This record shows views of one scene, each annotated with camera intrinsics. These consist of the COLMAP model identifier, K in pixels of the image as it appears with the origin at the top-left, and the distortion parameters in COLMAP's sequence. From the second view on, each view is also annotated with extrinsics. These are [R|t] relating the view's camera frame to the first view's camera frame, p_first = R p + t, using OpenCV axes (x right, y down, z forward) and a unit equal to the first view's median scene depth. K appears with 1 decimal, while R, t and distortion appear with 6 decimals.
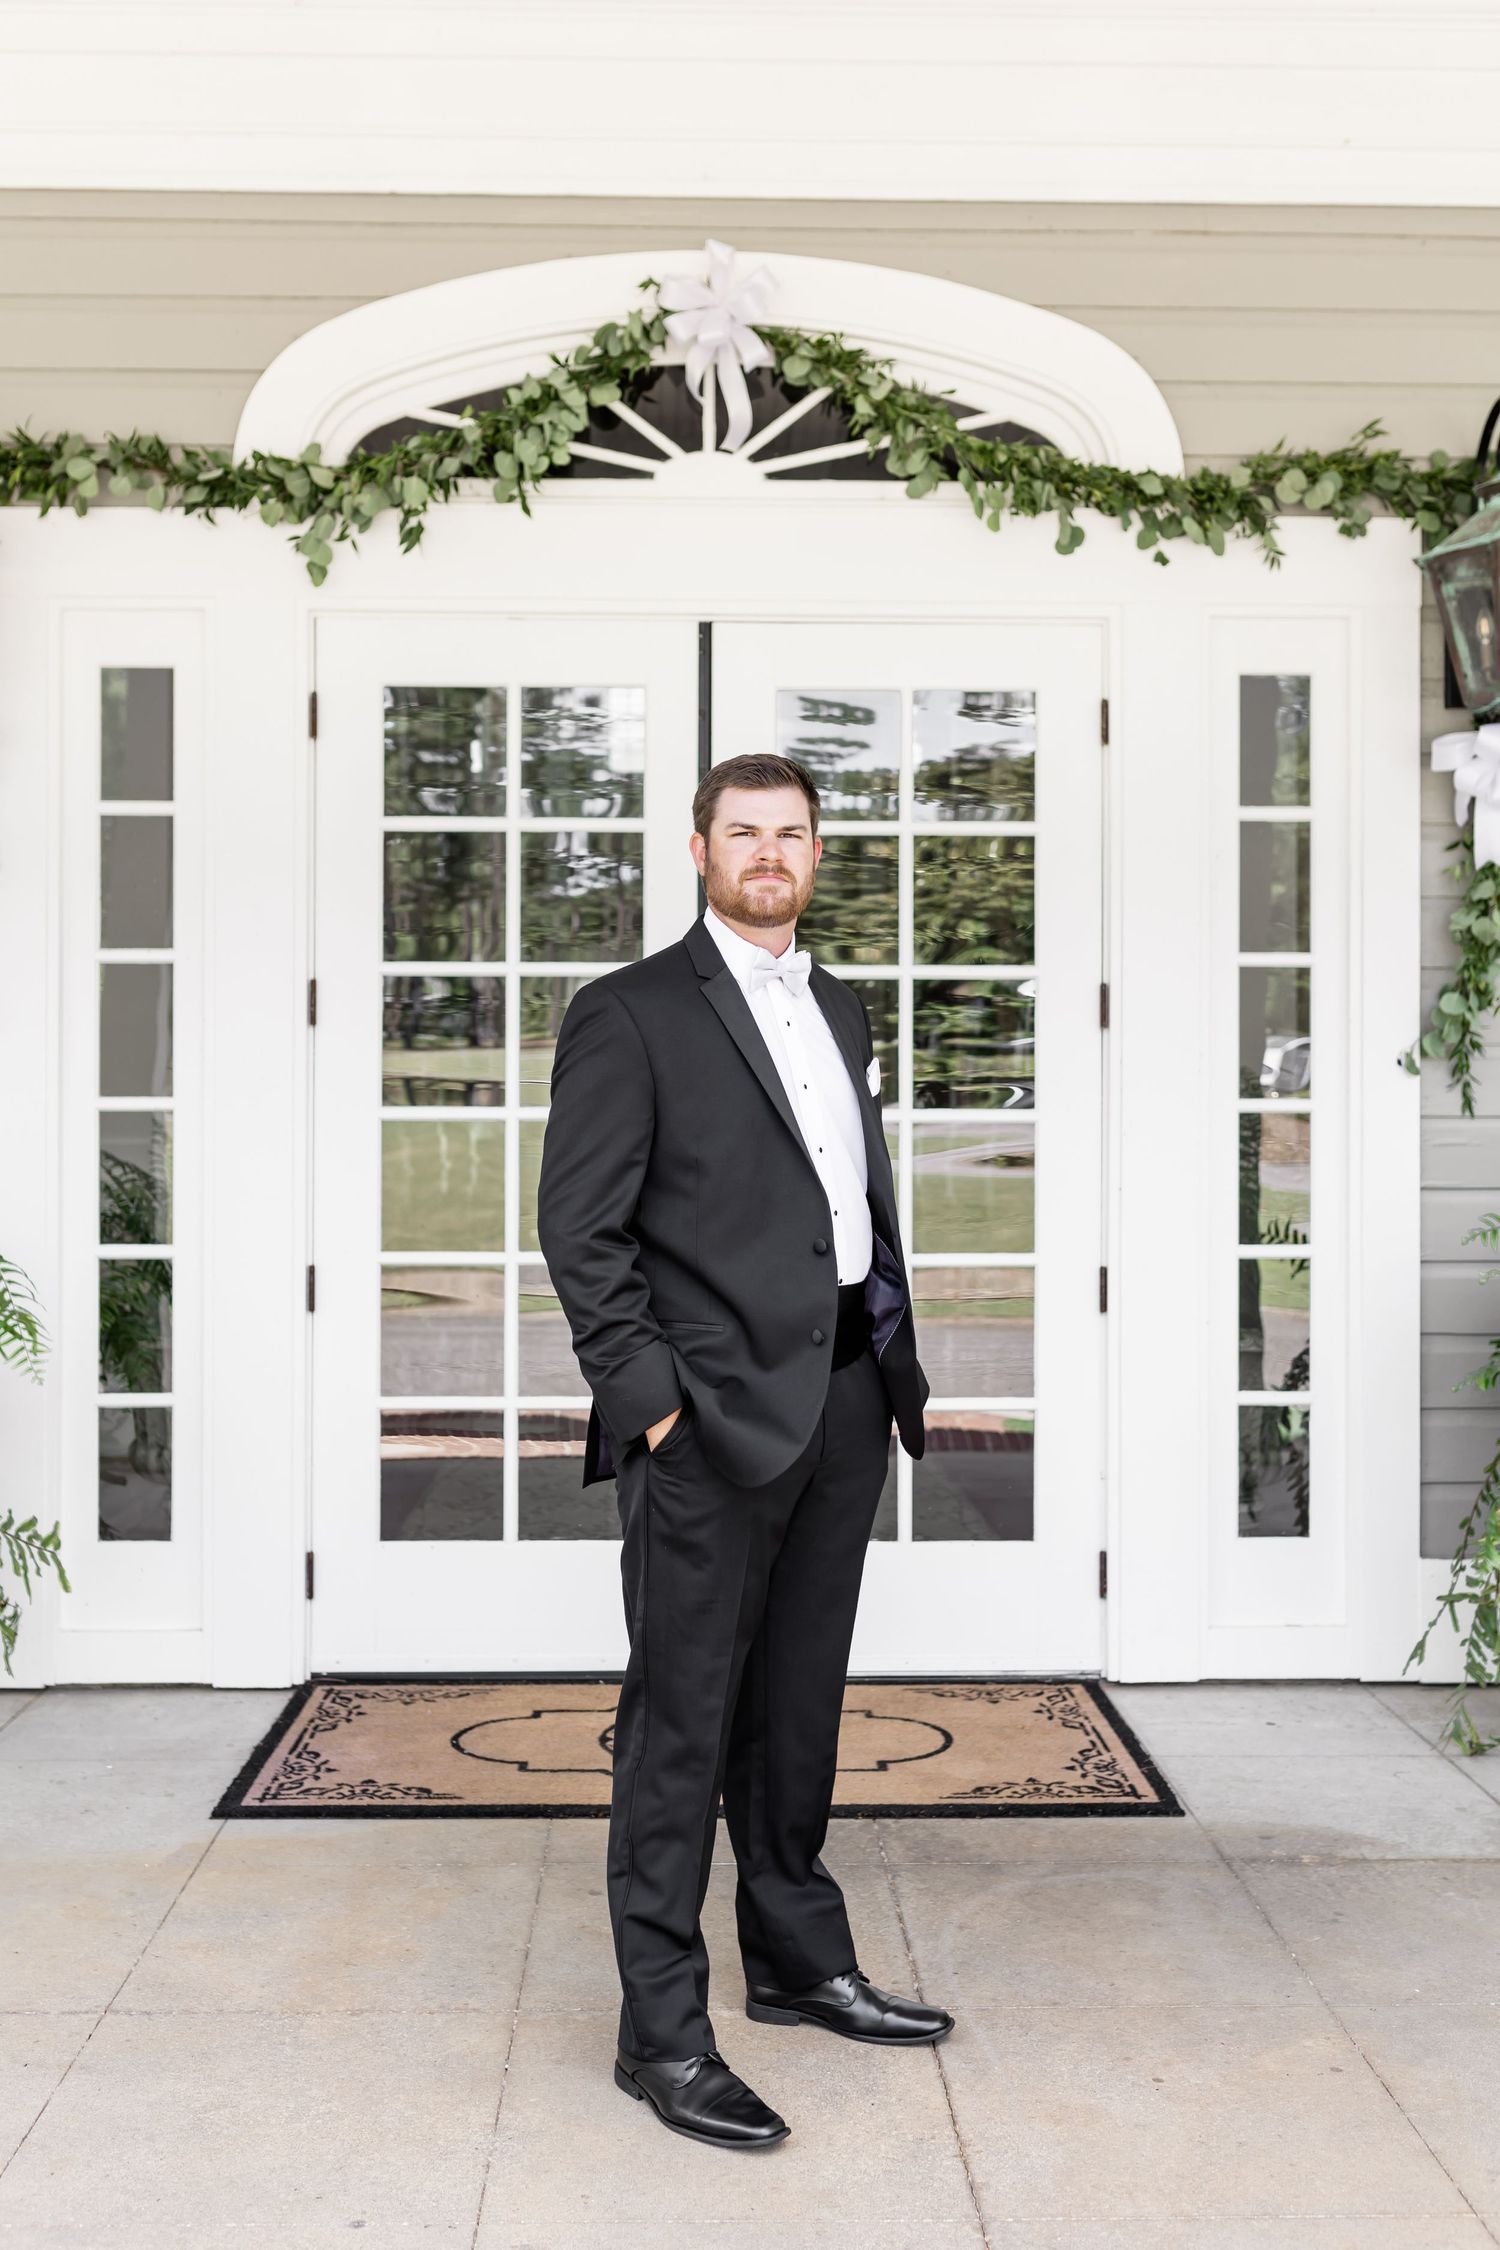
lens RADIAL K [[2145.5, 0, 739.2], [0, 2145.5, 1121.3], [0, 0, 1]] dist [0.007001, -0.007625]
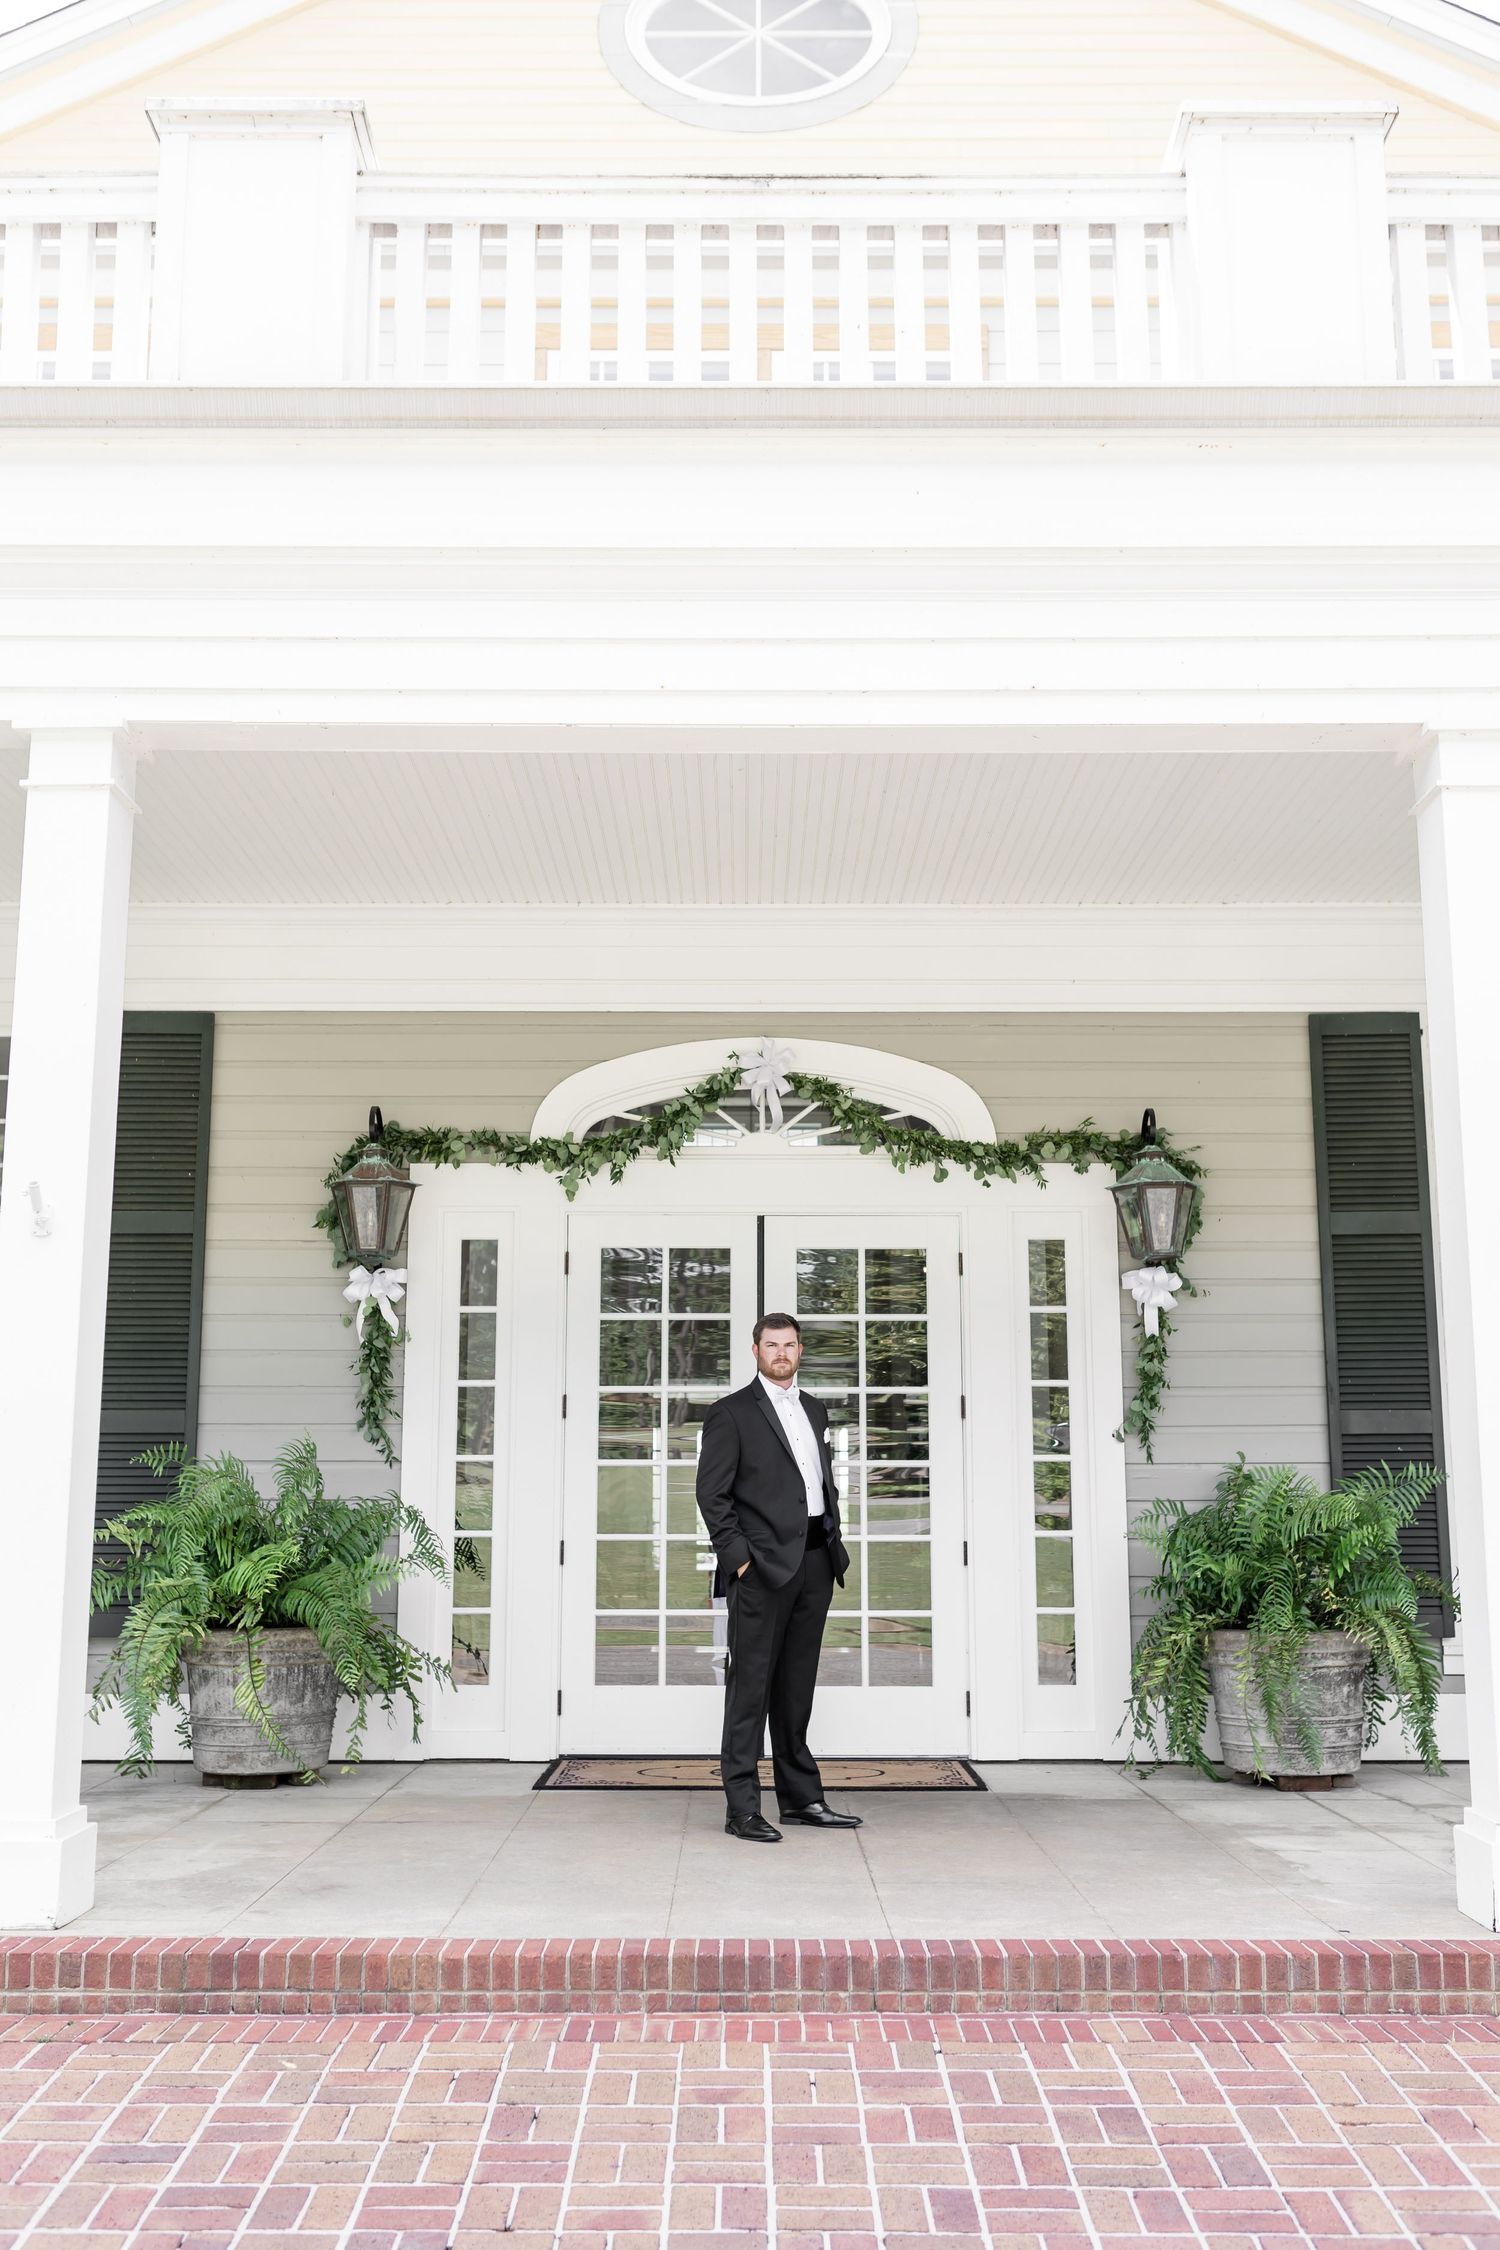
lens RADIAL K [[2212.1, 0, 733.5], [0, 2212.1, 1123.5], [0, 0, 1]] dist [0.007875, 0.002019]
pose [[0.999447, -0.007037, -0.032506, 0.027068], [0.001144, 0.984056, -0.177854, 0.052162], [0.033240, 0.177718, 0.983520, -1.072338]]
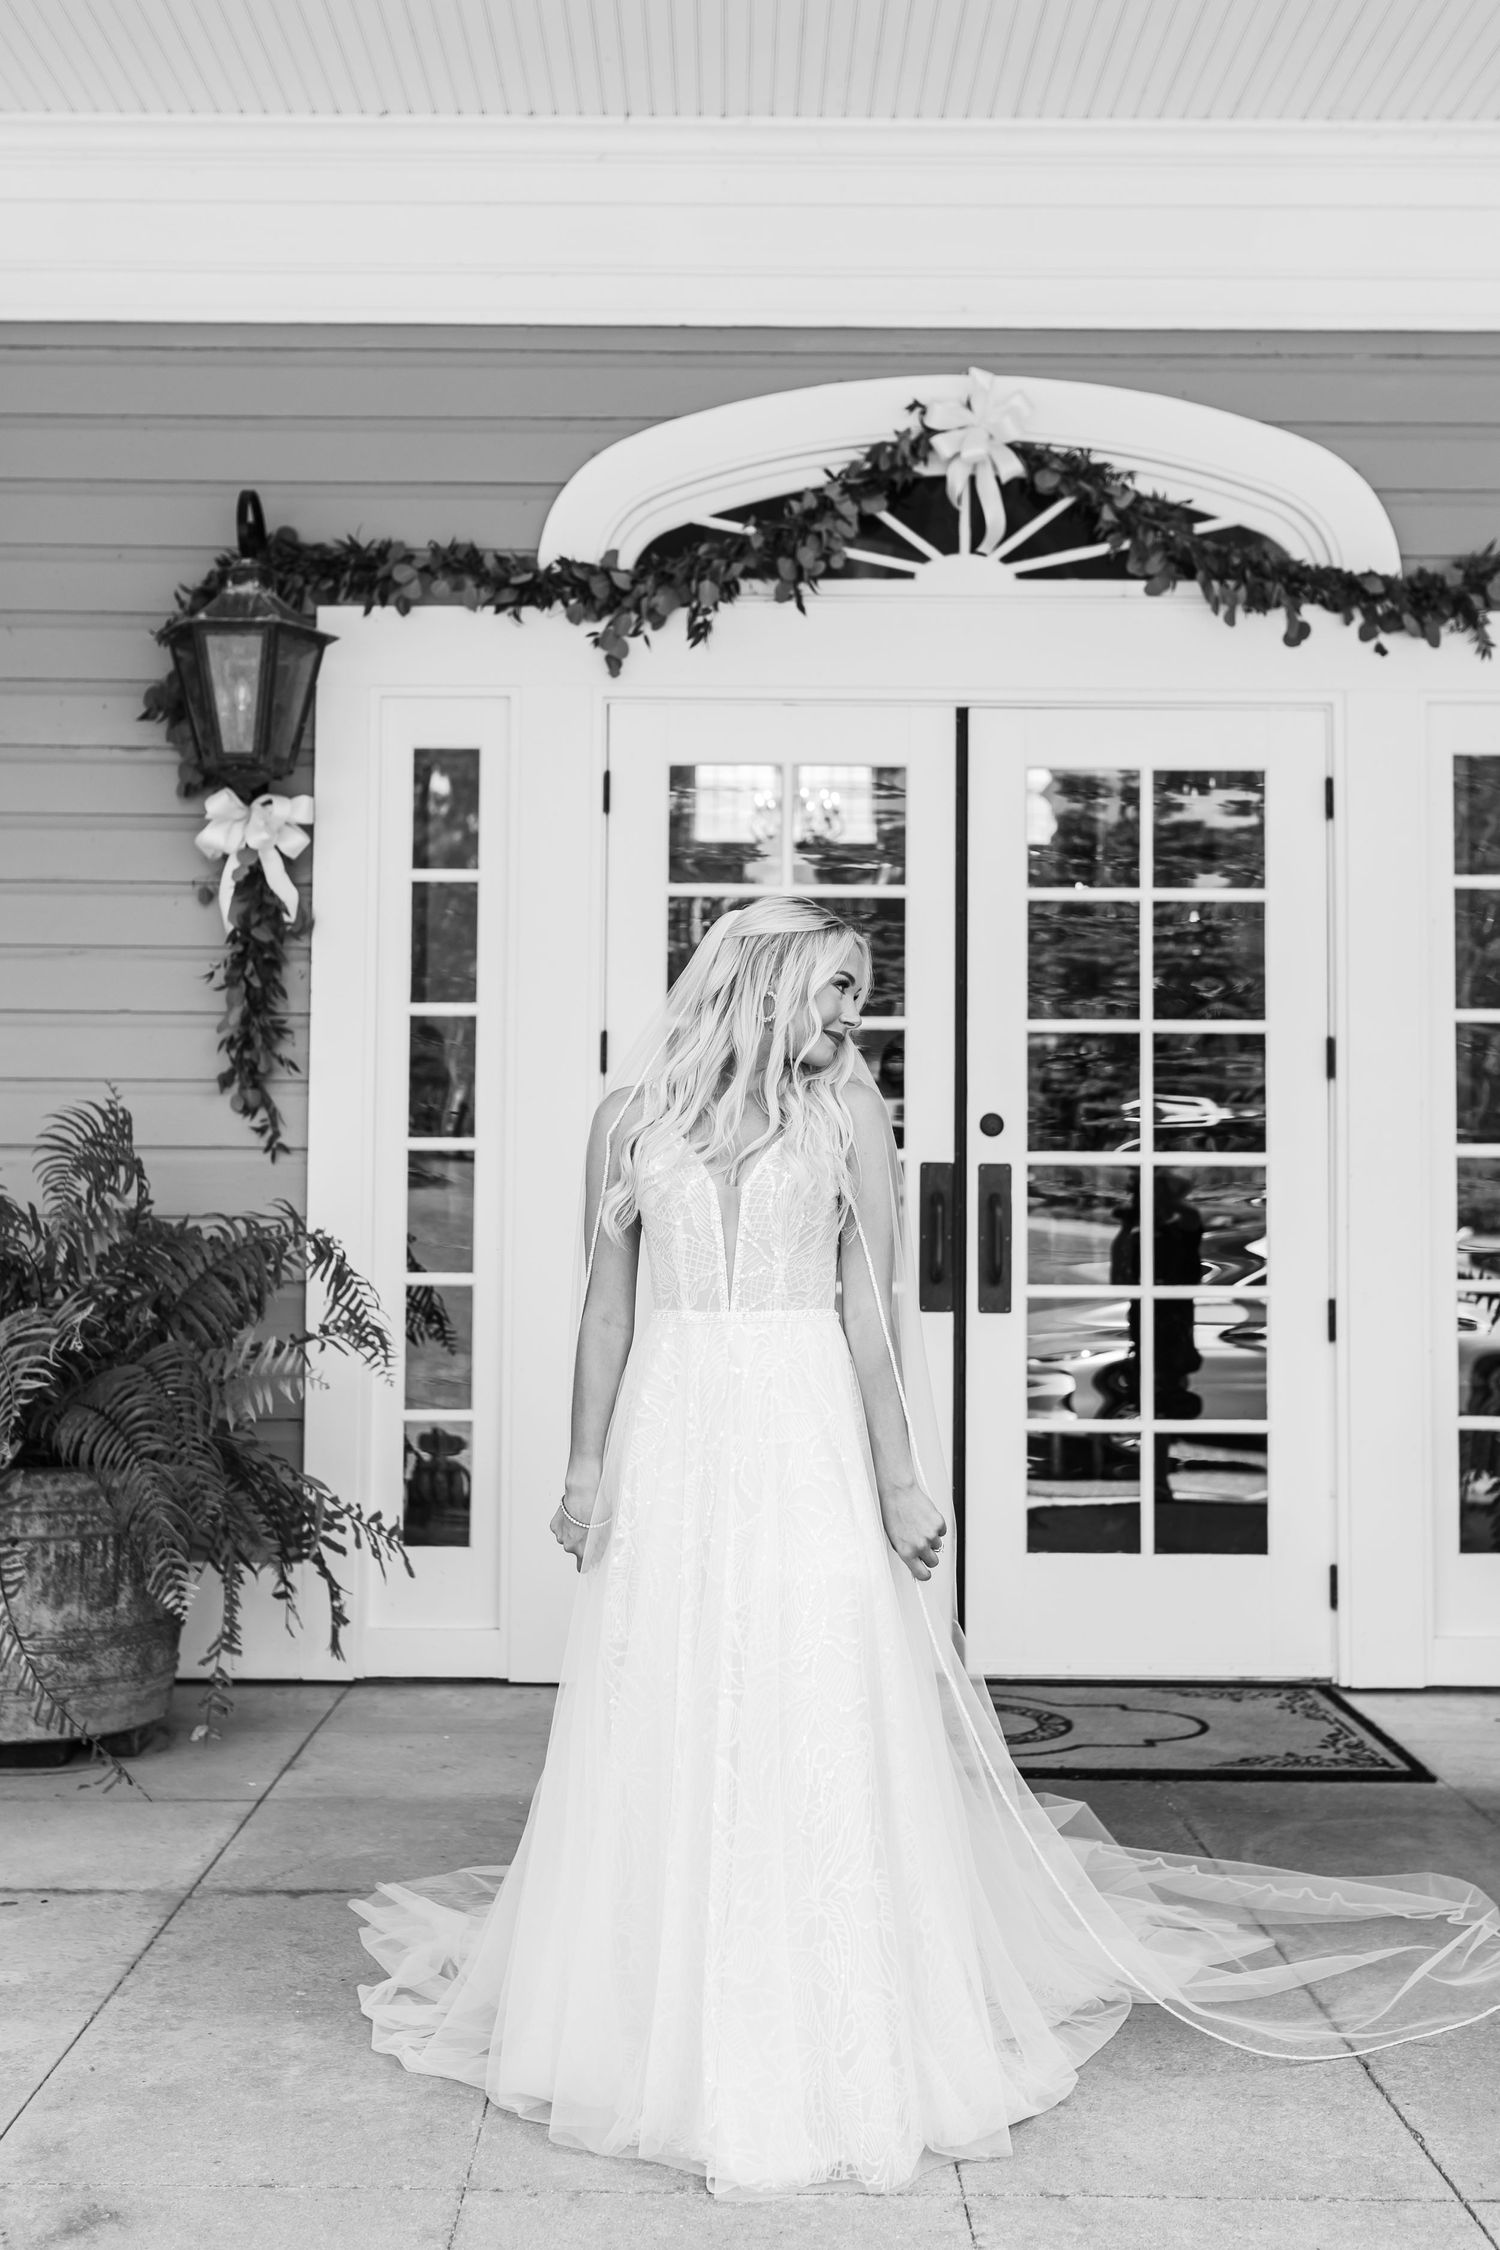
lens RADIAL K [[2351.6, 0, 725.7], [0, 2351.6, 1105.0], [0, 0, 1]] dist [0.020704, -0.008632]
pose [[0.999652, 0.003998, -0.026071, -0.106137], [-0.005240, 0.998846, -0.047749, 0.028829], [0.025850, 0.047869, 0.998519, -0.199189]]
